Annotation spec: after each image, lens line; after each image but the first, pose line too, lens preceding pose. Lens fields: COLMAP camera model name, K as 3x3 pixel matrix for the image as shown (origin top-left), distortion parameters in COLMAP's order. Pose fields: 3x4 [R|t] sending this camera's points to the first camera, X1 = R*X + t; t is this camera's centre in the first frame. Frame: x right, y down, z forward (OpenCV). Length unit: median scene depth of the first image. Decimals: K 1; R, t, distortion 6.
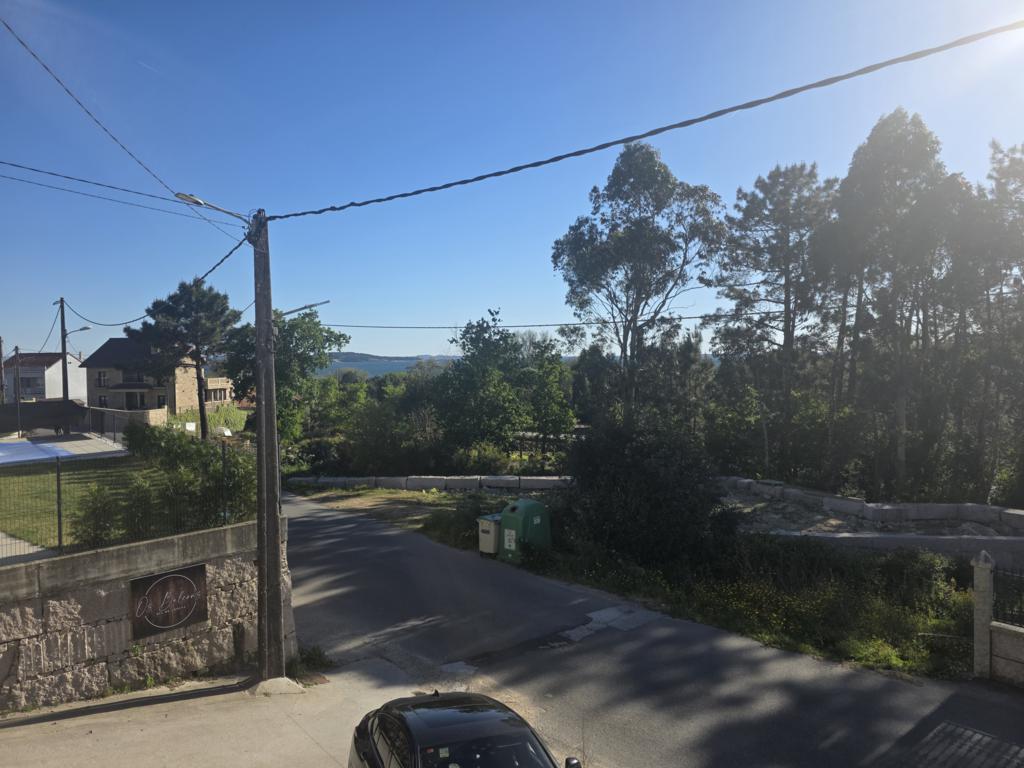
lens RADIAL K [[691.7, 0, 515.0], [0, 691.7, 385.2], [0, 0, 1]] dist [0.076954, -0.080223]
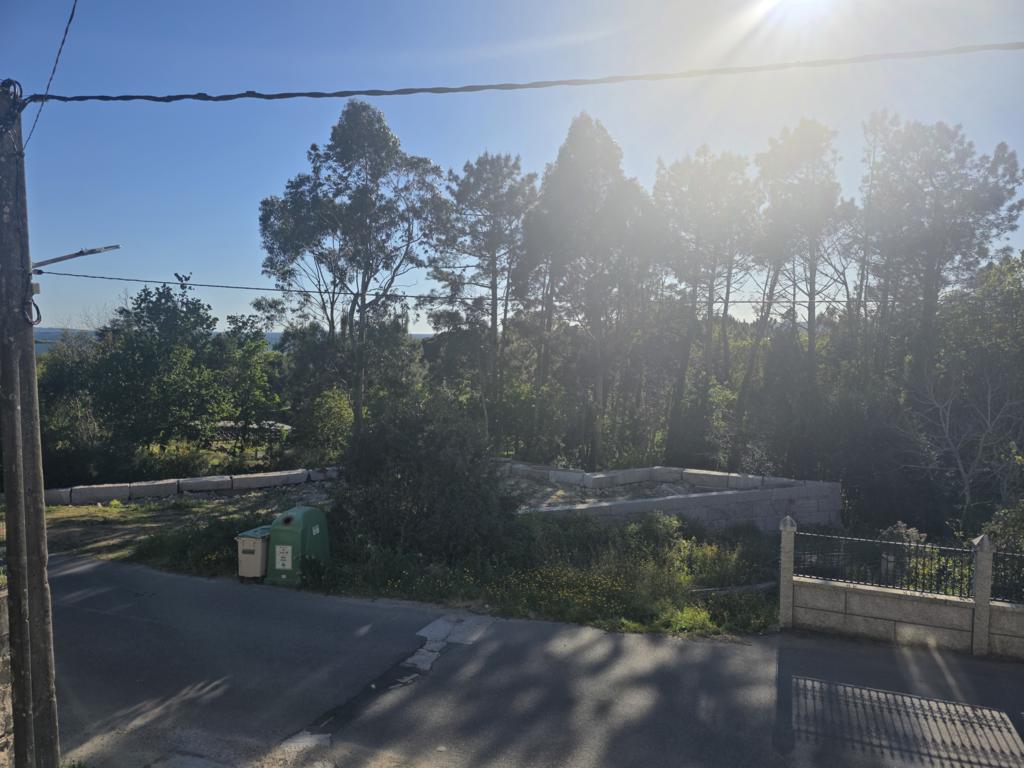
lens RADIAL K [[685.0, 0, 527.7], [0, 685.0, 392.4], [0, 0, 1]] dist [0.083855, -0.075695]
pose [[0.871935, -0.020952, 0.489172, -0.085711], [0.000644, 0.999132, 0.041646, -0.004220], [-0.489620, -0.035998, 0.871192, 0.082298]]
